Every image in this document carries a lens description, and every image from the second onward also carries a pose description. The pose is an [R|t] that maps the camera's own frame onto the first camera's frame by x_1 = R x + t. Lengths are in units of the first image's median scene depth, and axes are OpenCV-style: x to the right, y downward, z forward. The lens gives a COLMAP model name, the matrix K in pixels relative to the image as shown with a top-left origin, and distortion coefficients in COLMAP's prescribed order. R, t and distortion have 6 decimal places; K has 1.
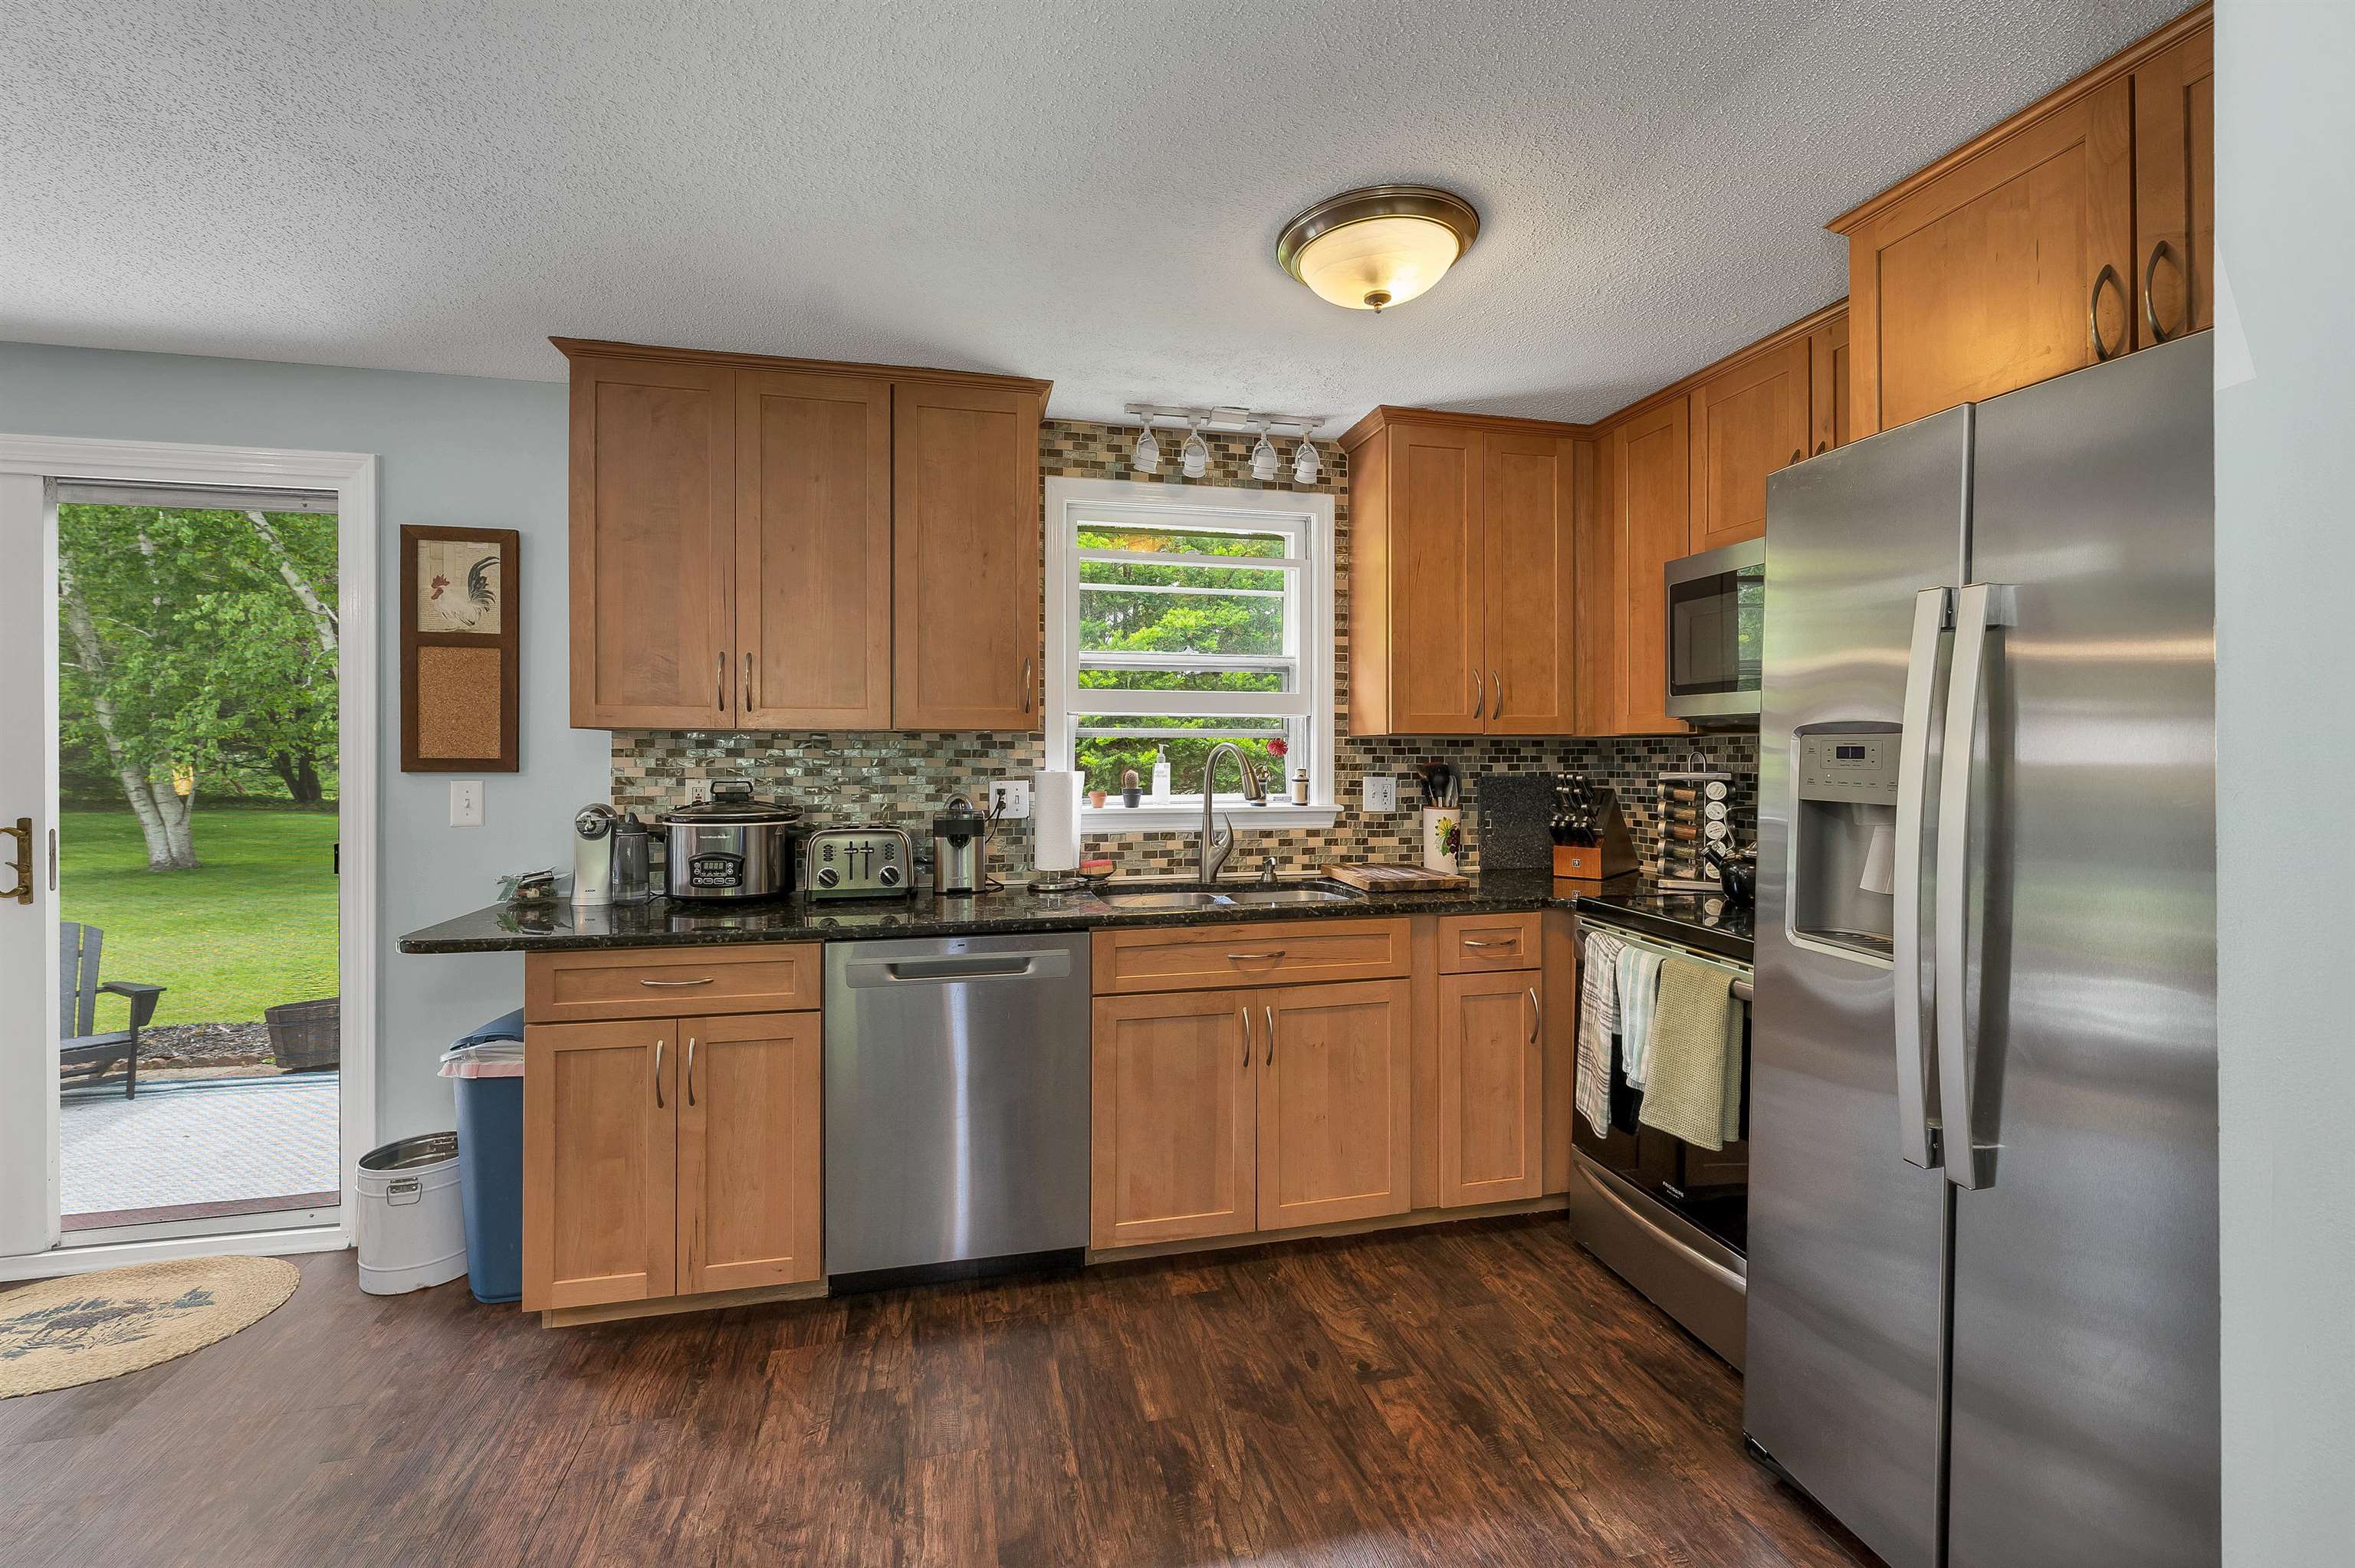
lens RADIAL K [[992.6, 0, 1171.6], [0, 992.6, 752.9], [0, 0, 1]] dist [0.000487, 0.000172]
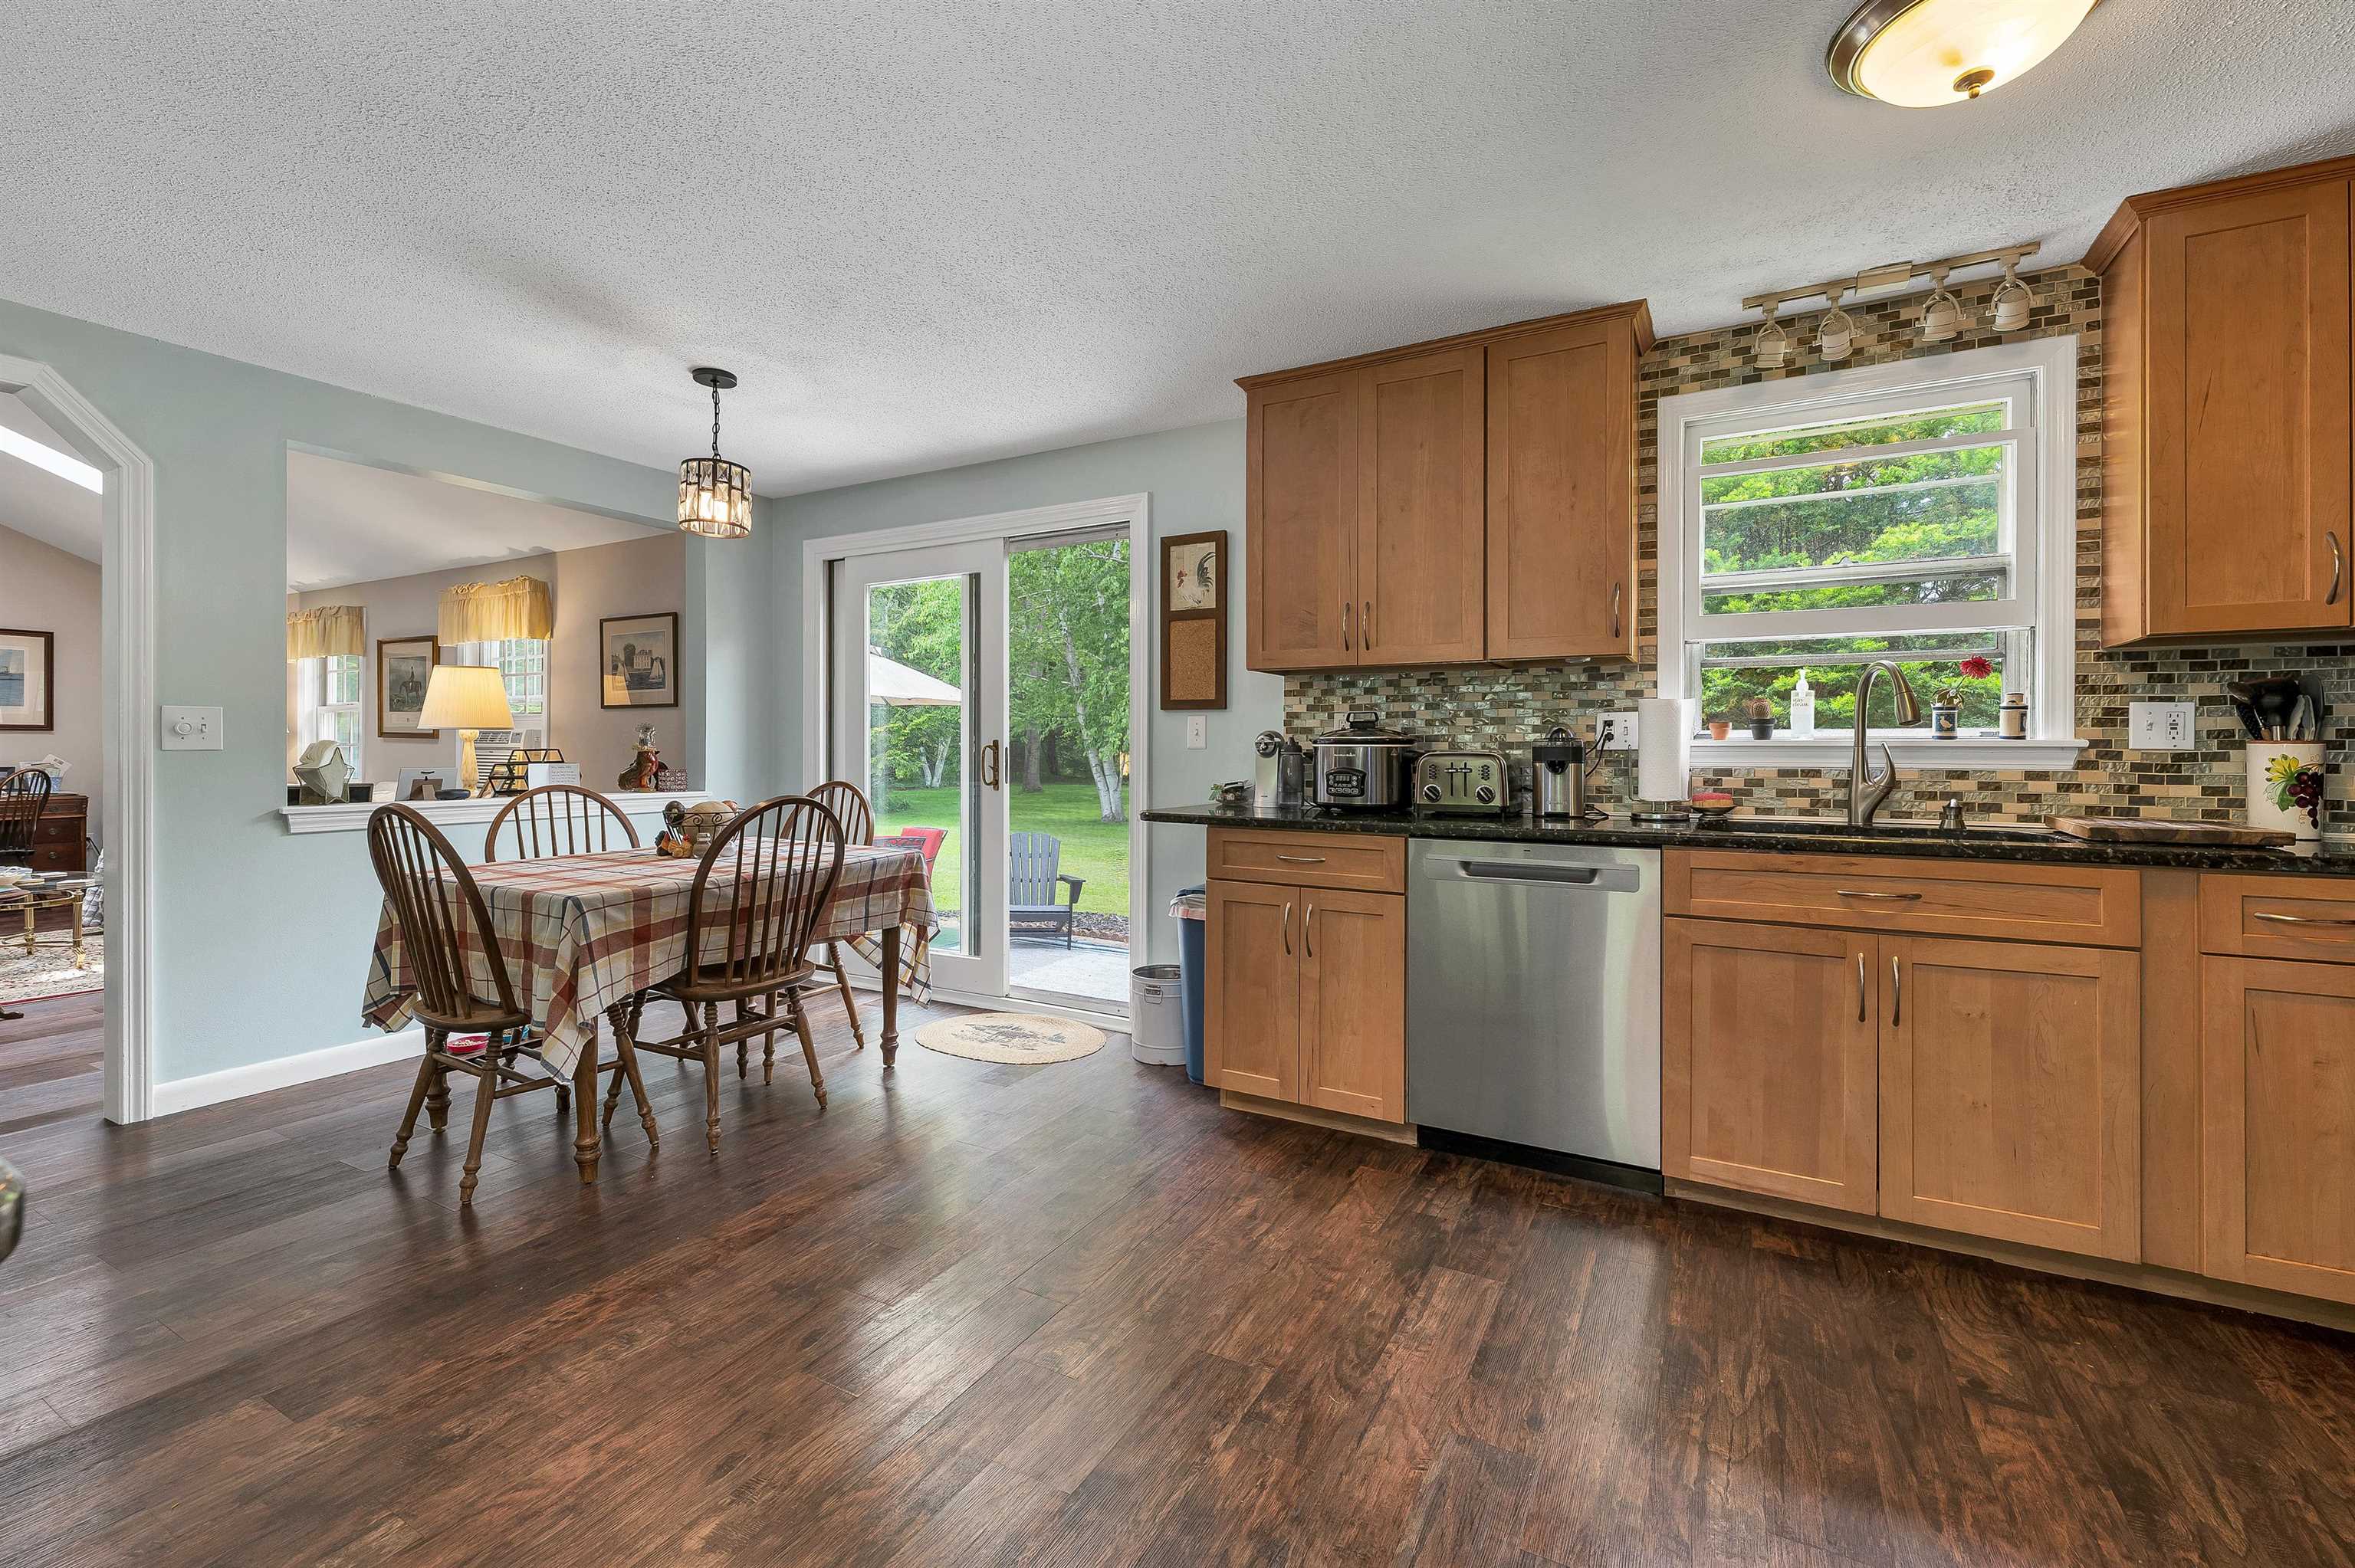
lens RADIAL K [[992.6, 0, 1171.6], [0, 992.6, 752.9], [0, 0, 1]] dist [0.000487, 0.000172]
pose [[0.736440, 0.004545, -0.676488, 0.192792], [-0.003894, 0.999989, 0.002479, 0.072399], [0.676492, 0.000809, 0.736450, -0.043049]]
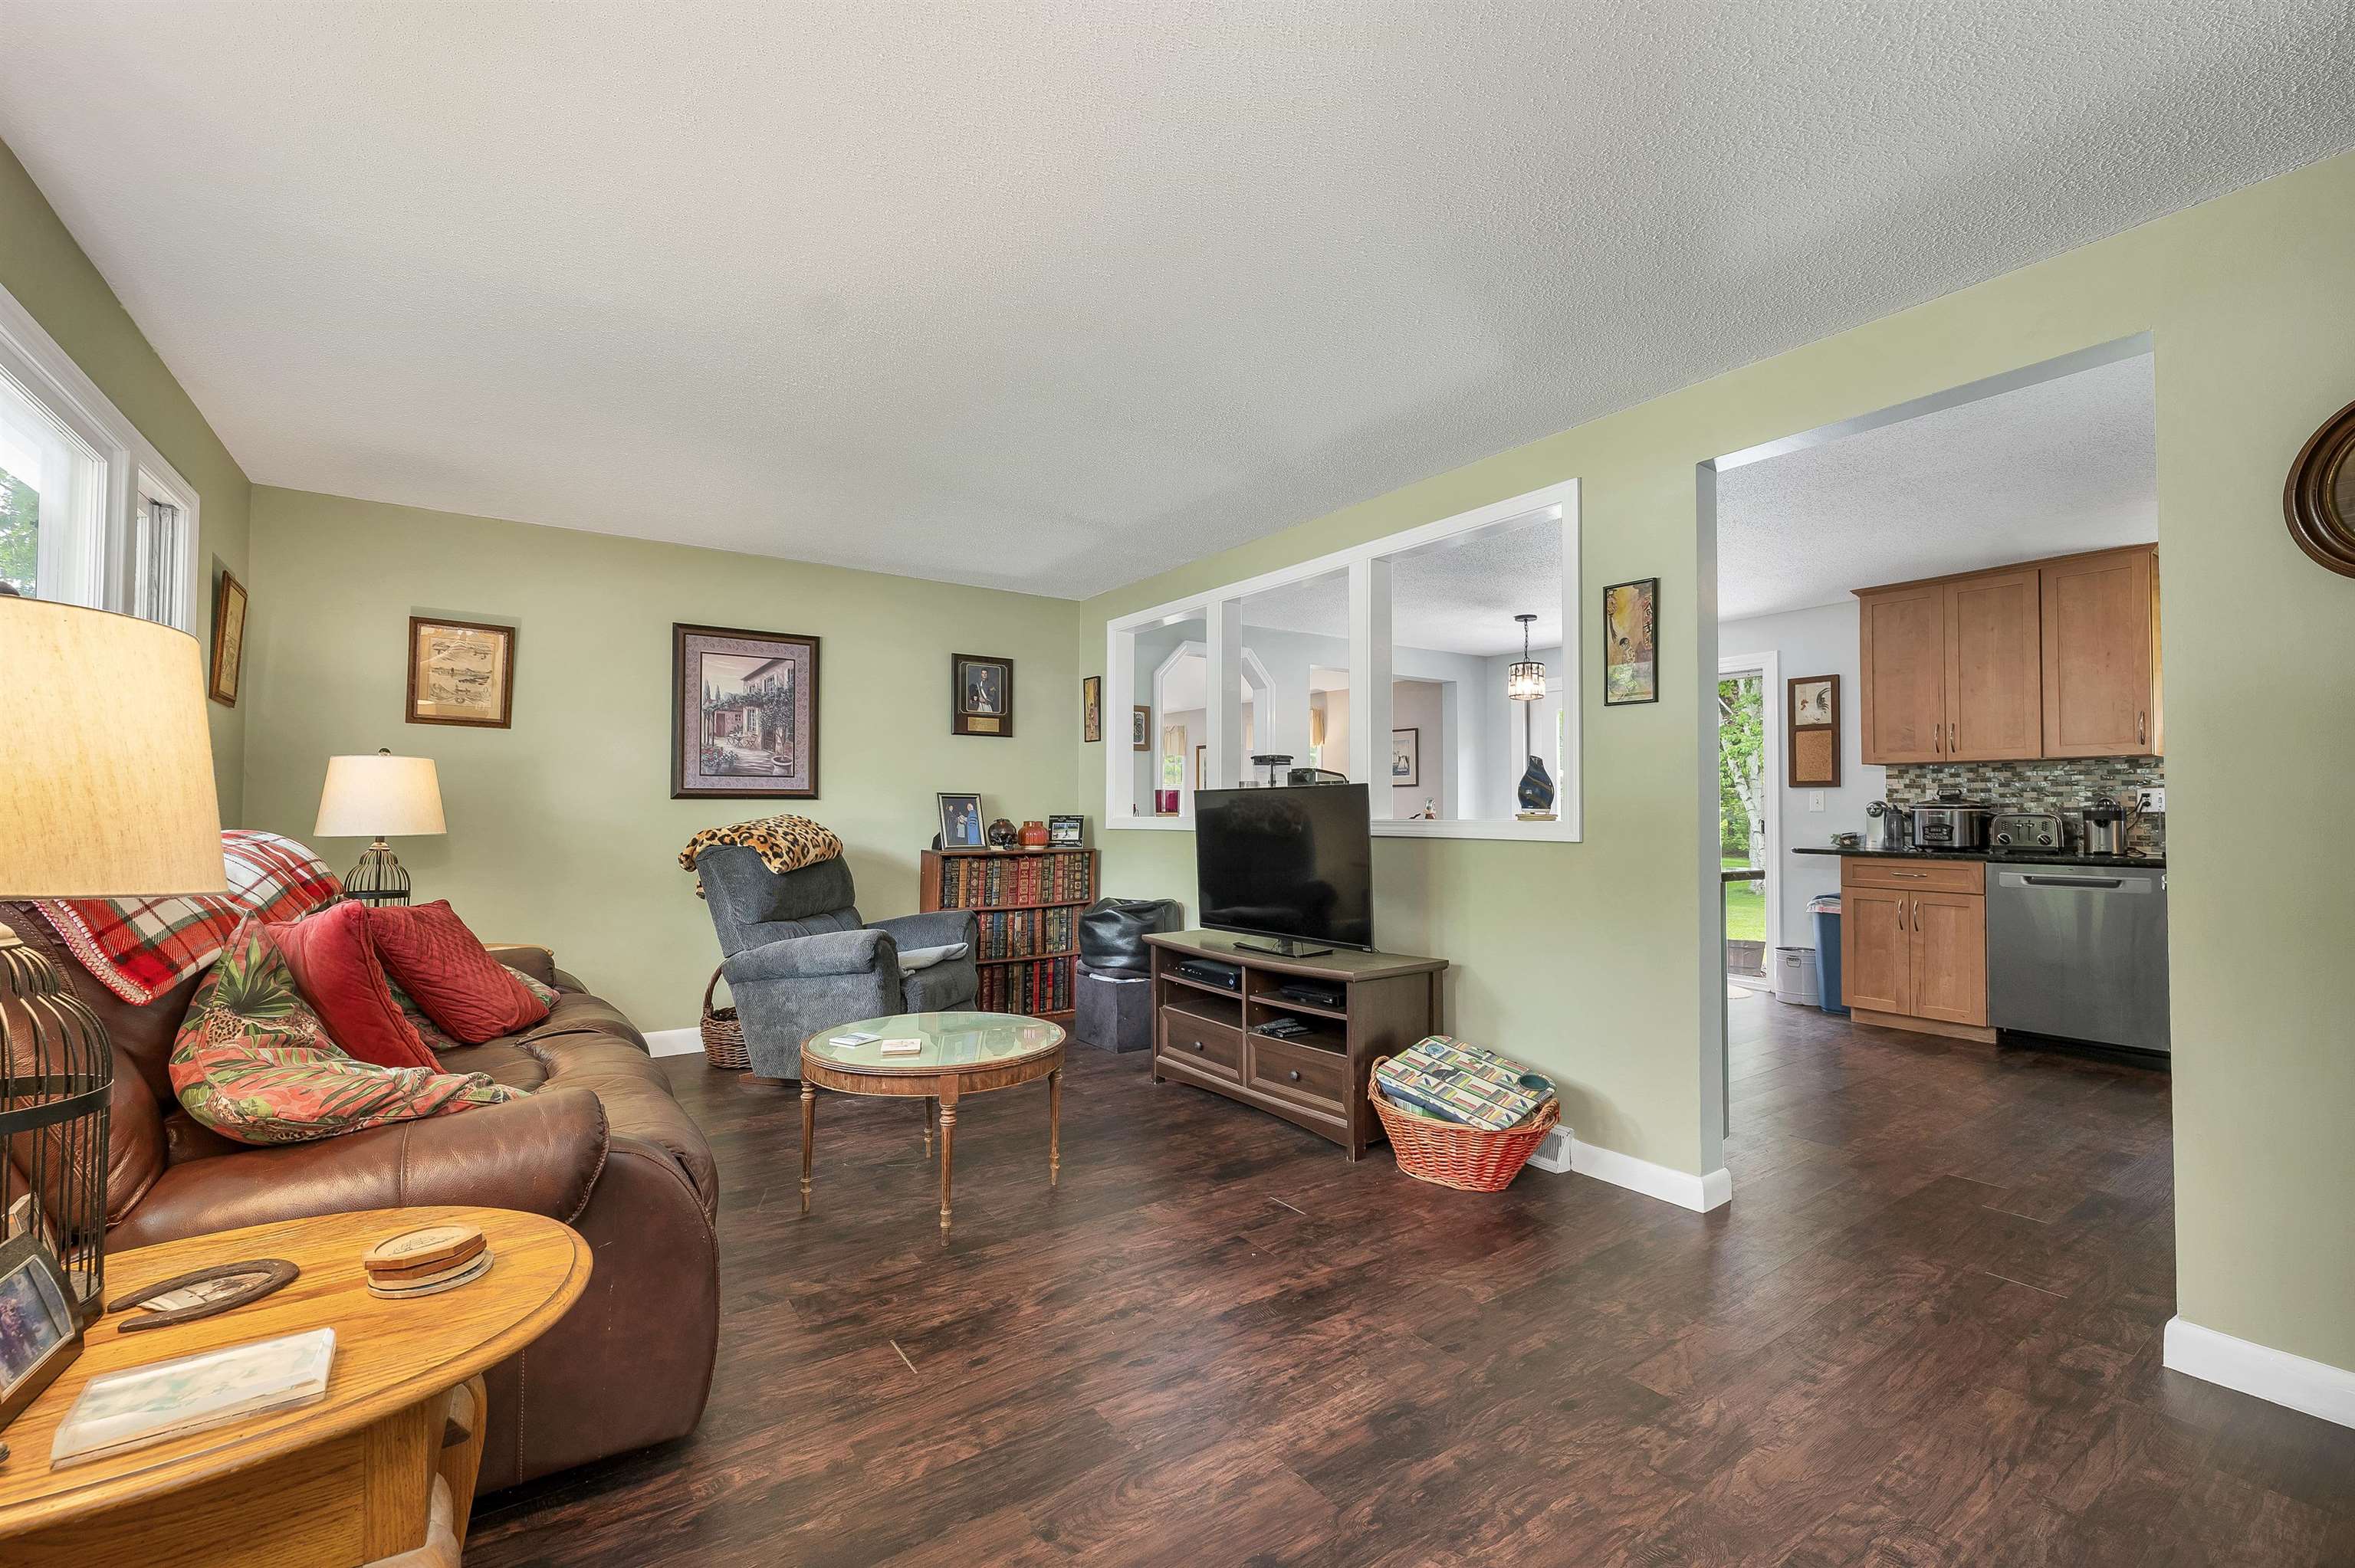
lens RADIAL K [[991.2, 0, 1171.7], [0, 991.2, 793.8], [0, 0, 1]] dist [0.000389, 0.000191]
pose [[0.366536, -0.014802, -0.930286, 0.765887], [-0.001661, 0.999861, -0.016564, 0.069090], [0.930402, 0.007617, 0.366461, -1.073190]]
